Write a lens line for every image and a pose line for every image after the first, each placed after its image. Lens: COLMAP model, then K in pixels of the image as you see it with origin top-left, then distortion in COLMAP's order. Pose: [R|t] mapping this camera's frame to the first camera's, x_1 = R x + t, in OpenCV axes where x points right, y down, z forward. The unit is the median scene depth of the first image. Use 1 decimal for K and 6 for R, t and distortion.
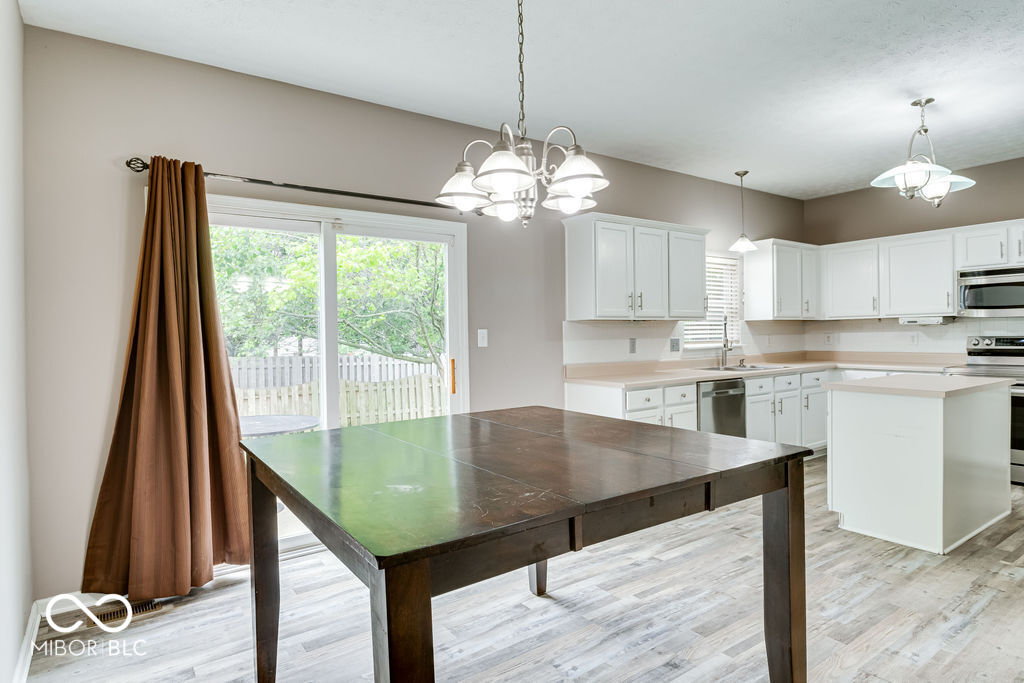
lens RADIAL K [[574.2, 0, 490.7], [0, 574.2, 339.6], [0, 0, 1]] dist [-0.000200, -0.006160]
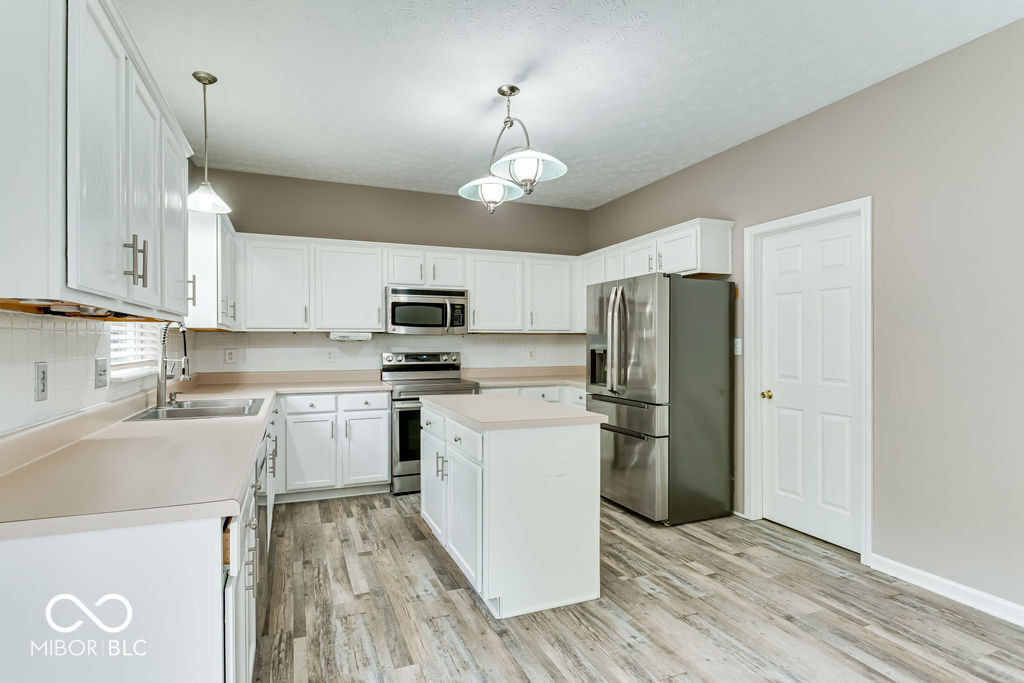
lens RADIAL K [[520.3, 0, 516.7], [0, 520.3, 347.0], [0, 0, 1]] dist [-0.000667, -0.001320]
pose [[0.191611, 0.006649, 0.981448, -0.028088], [0.006182, 0.999949, -0.007981, -0.008210], [-0.981451, 0.007597, 0.191560, 0.694734]]
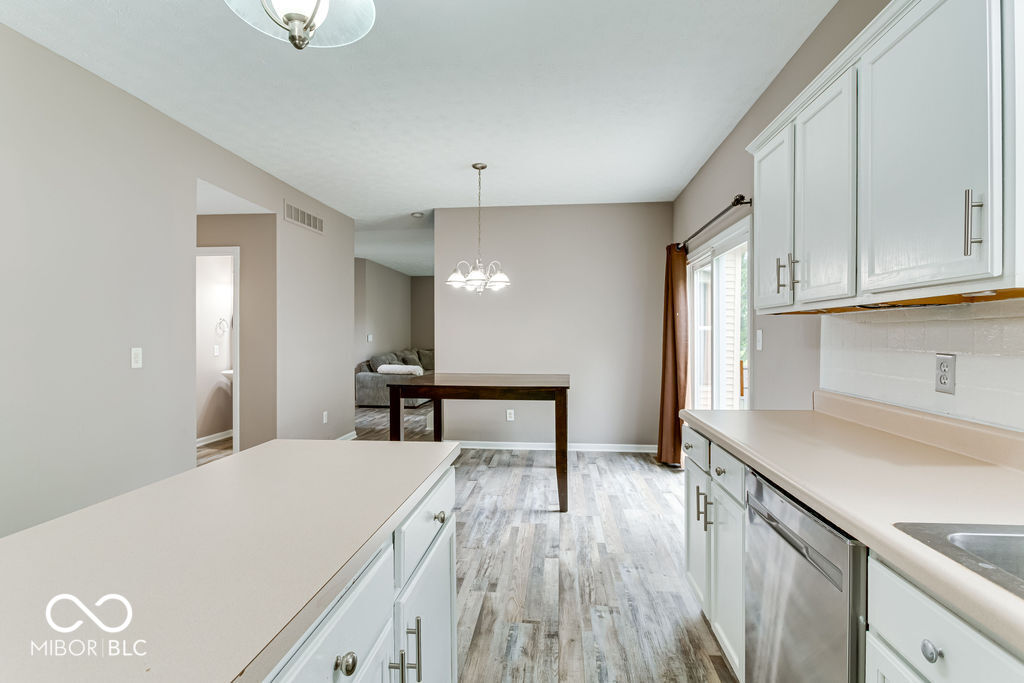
lens RADIAL K [[520.3, 0, 506.2], [0, 520.3, 339.1], [0, 0, 1]] dist [-0.000667, -0.001320]
pose [[-0.649996, 0.021208, -0.759642, 0.749064], [0.003212, 0.999678, 0.025162, -0.022743], [0.759931, 0.013915, -0.649855, 1.105404]]
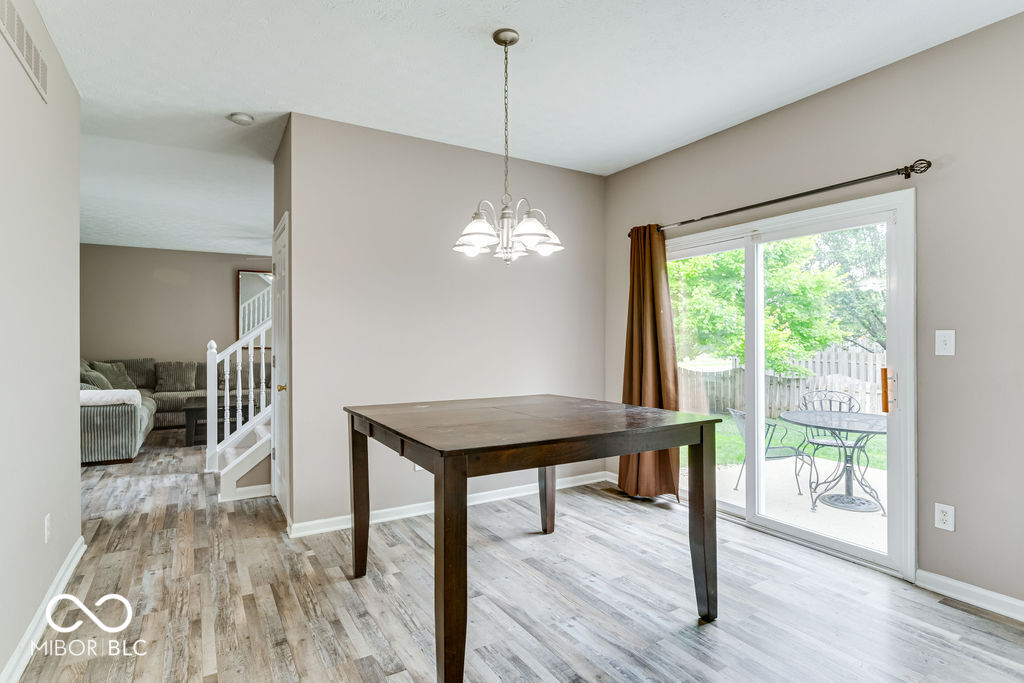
lens RADIAL K [[520.3, 0, 509.7], [0, 520.3, 342.3], [0, 0, 1]] dist [-0.000667, -0.001320]
pose [[-0.060986, 0.022393, -0.997887, 0.584884], [-0.006547, 0.999718, 0.022834, -0.012704], [0.998117, 0.007926, -0.060822, 0.458938]]
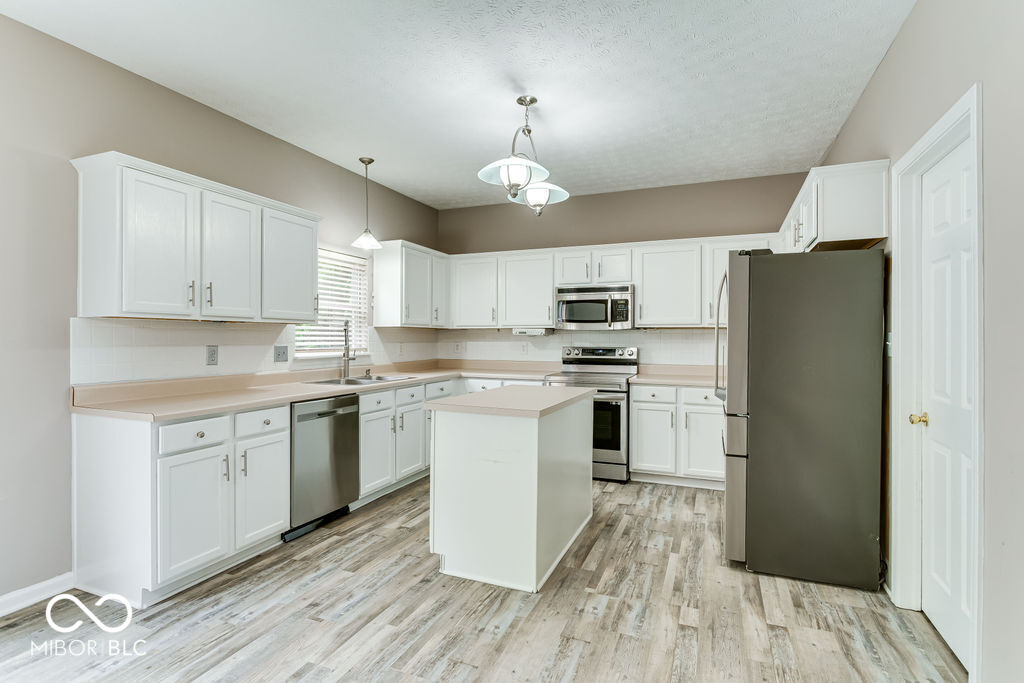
lens RADIAL K [[520.3, 0, 506.6], [0, 520.3, 340.3], [0, 0, 1]] dist [-0.000667, -0.001320]
pose [[0.835672, 0.016121, 0.548993, 0.214822], [-0.011433, 0.999863, -0.011956, -0.005693], [-0.549110, 0.003715, 0.835742, 0.247677]]
